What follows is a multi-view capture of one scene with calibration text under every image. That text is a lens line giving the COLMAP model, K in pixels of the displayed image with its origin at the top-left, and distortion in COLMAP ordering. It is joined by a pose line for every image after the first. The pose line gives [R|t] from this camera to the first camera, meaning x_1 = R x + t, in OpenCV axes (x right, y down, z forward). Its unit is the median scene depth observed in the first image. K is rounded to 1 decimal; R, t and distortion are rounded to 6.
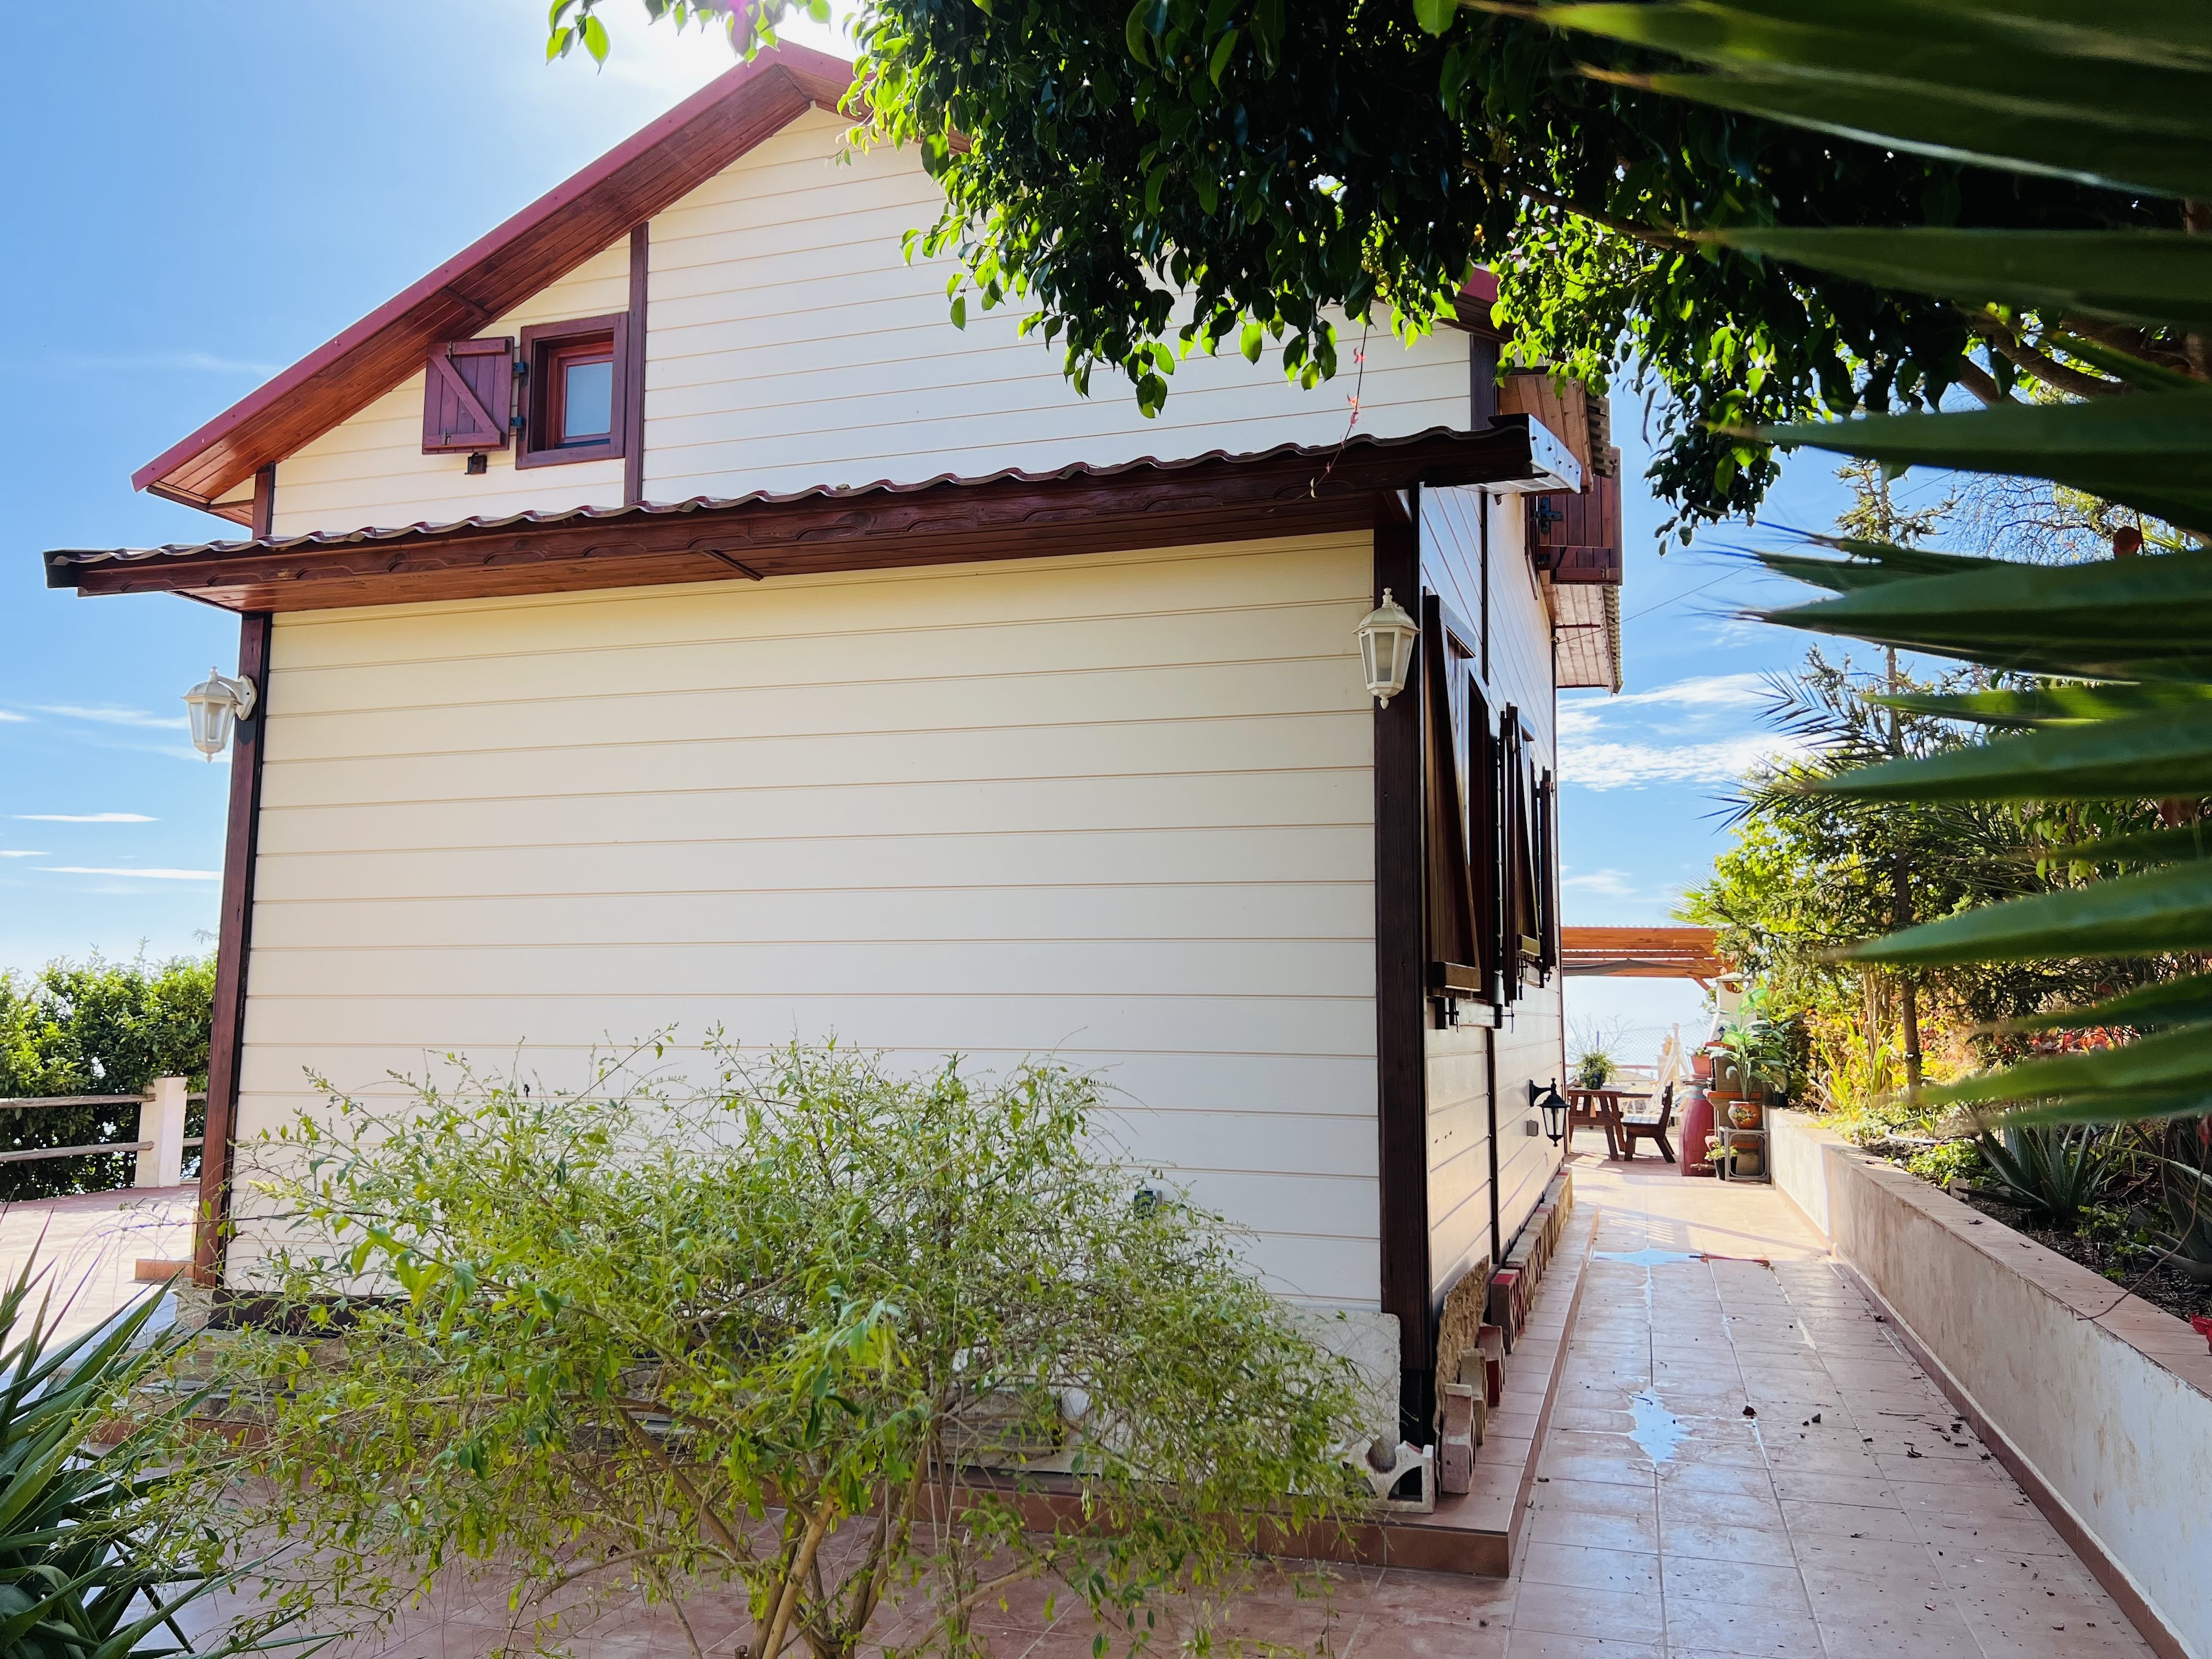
lens RADIAL K [[1734.4, 0, 1106.0], [0, 1734.4, 829.5], [0, 0, 1]] dist [0.130552, -0.208972]
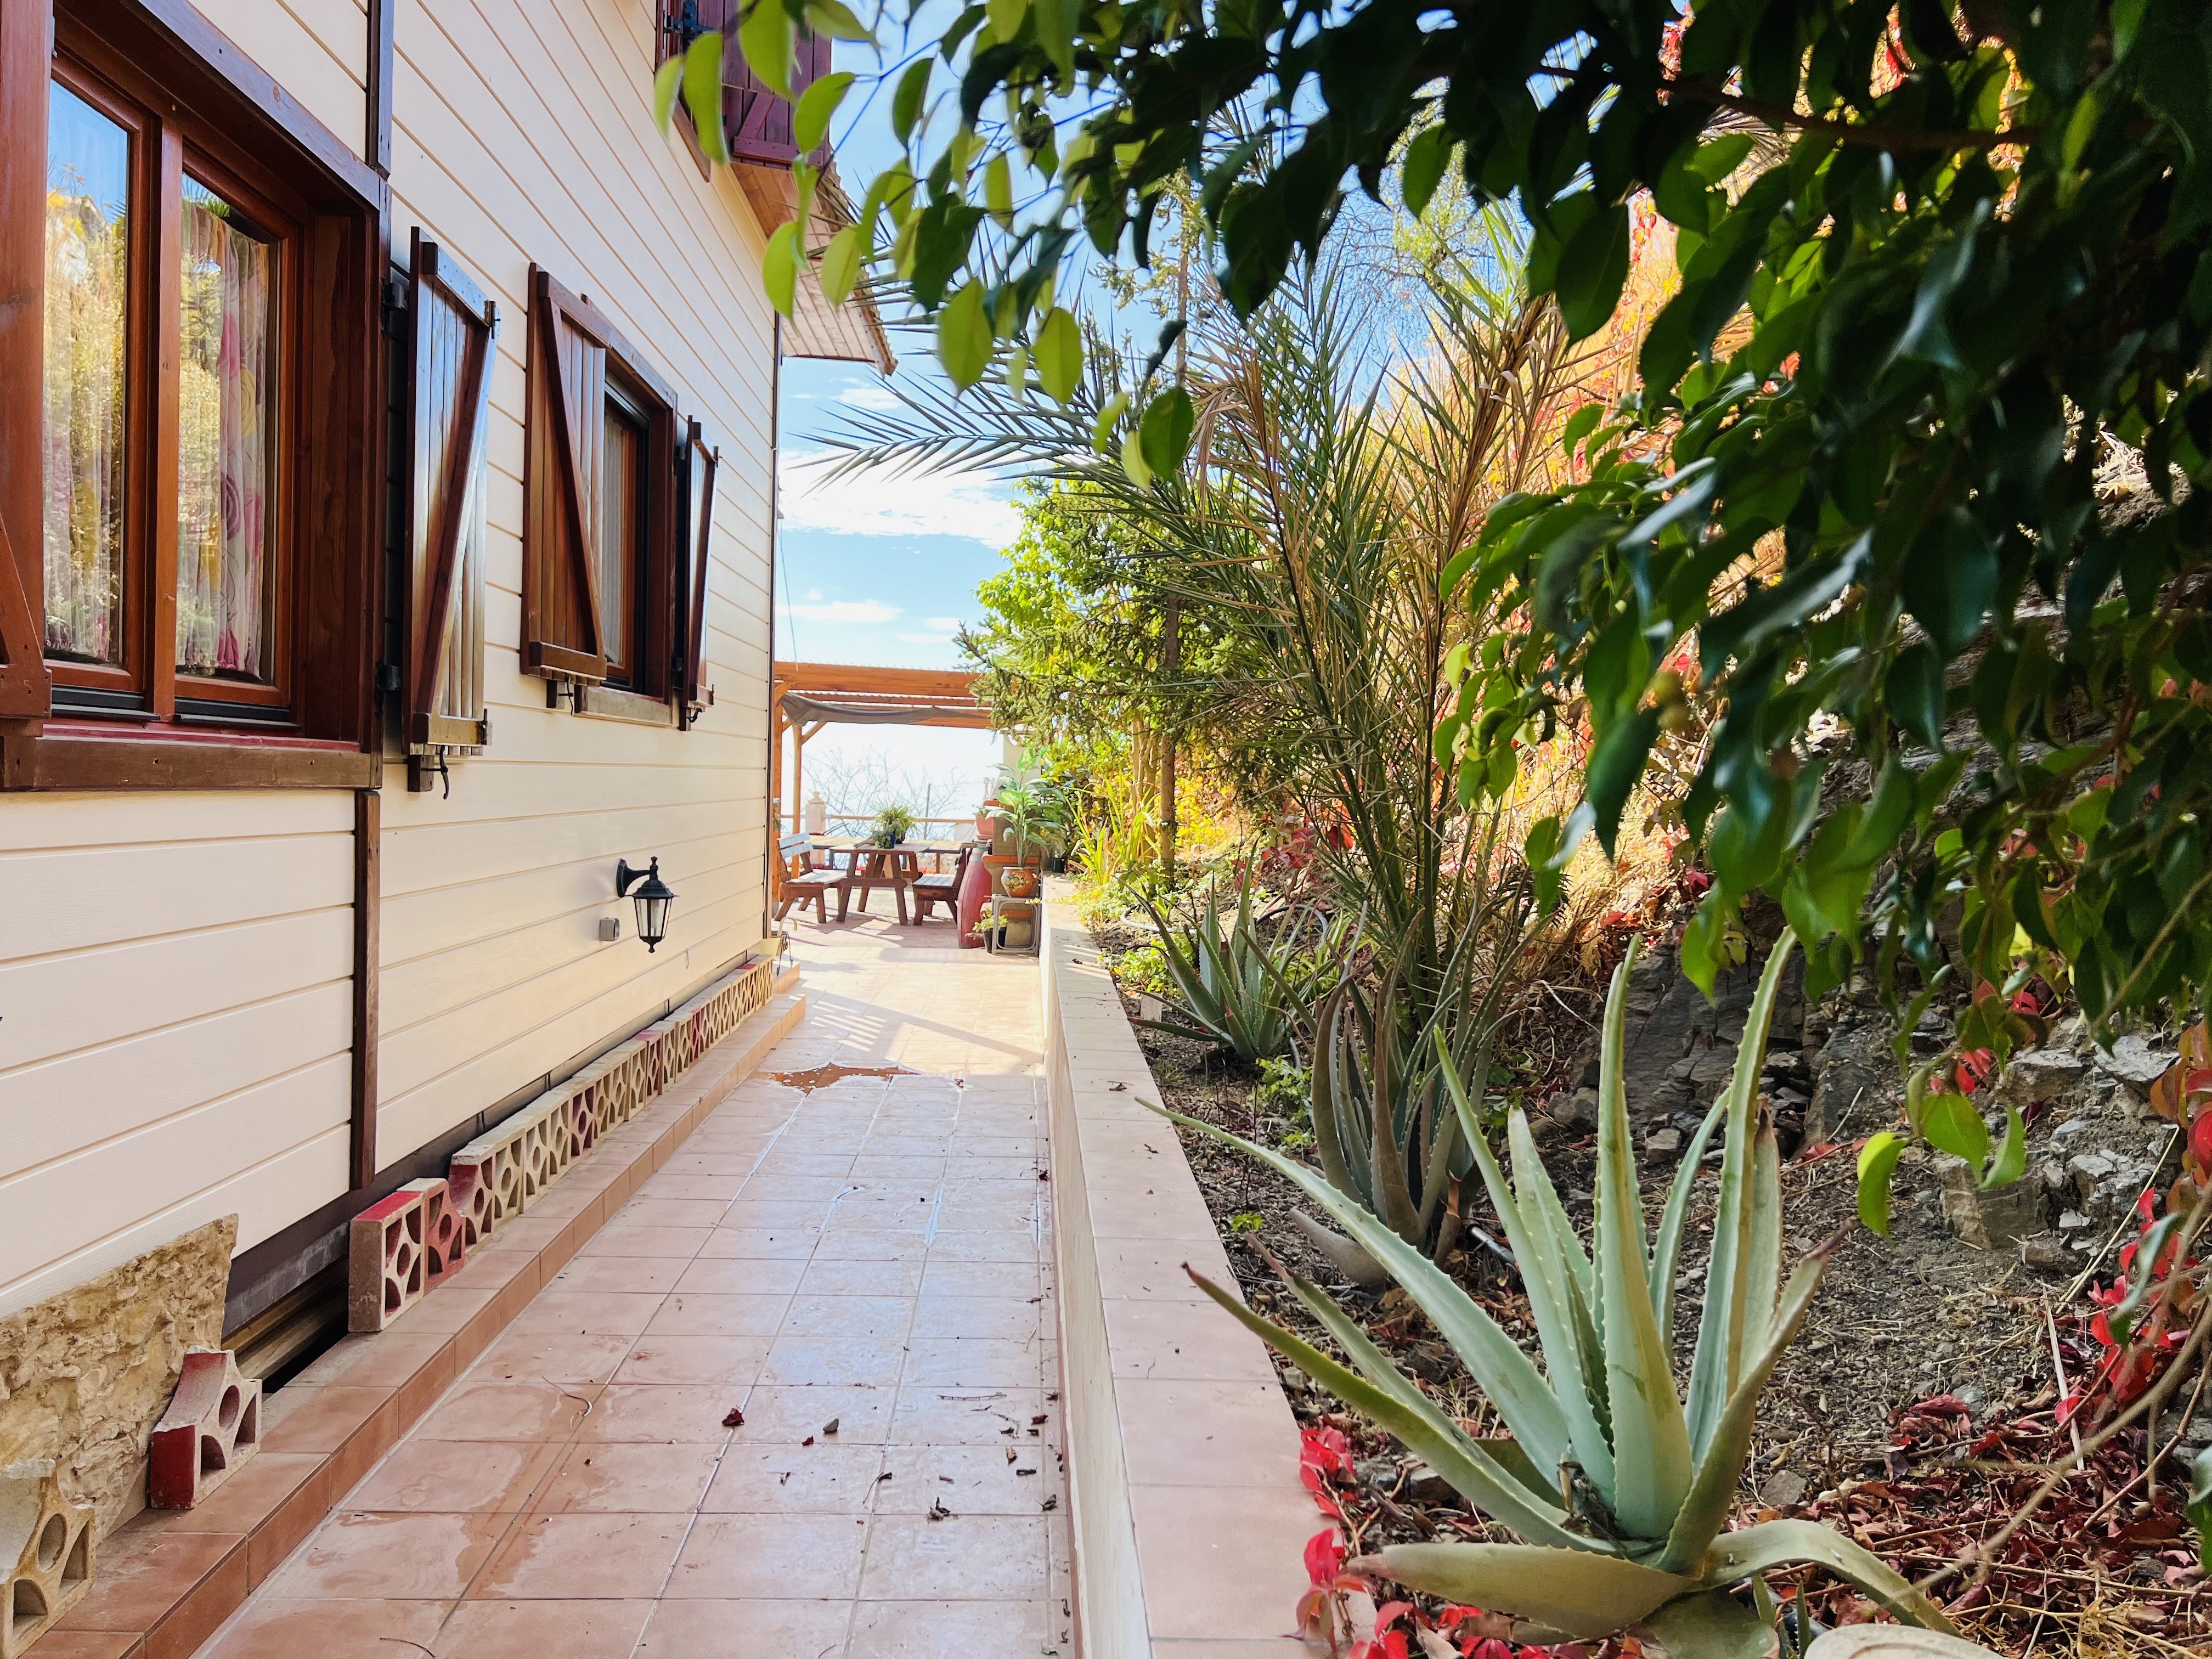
lens RADIAL K [[1690.4, 0, 1087.1], [0, 1690.4, 844.3], [0, 0, 1]] dist [0.070292, -0.084704]
pose [[0.948875, 0.011705, 0.315436, 0.125536], [-0.060308, 0.987626, 0.144766, 0.016479], [-0.309838, -0.156389, 0.937840, 0.186001]]
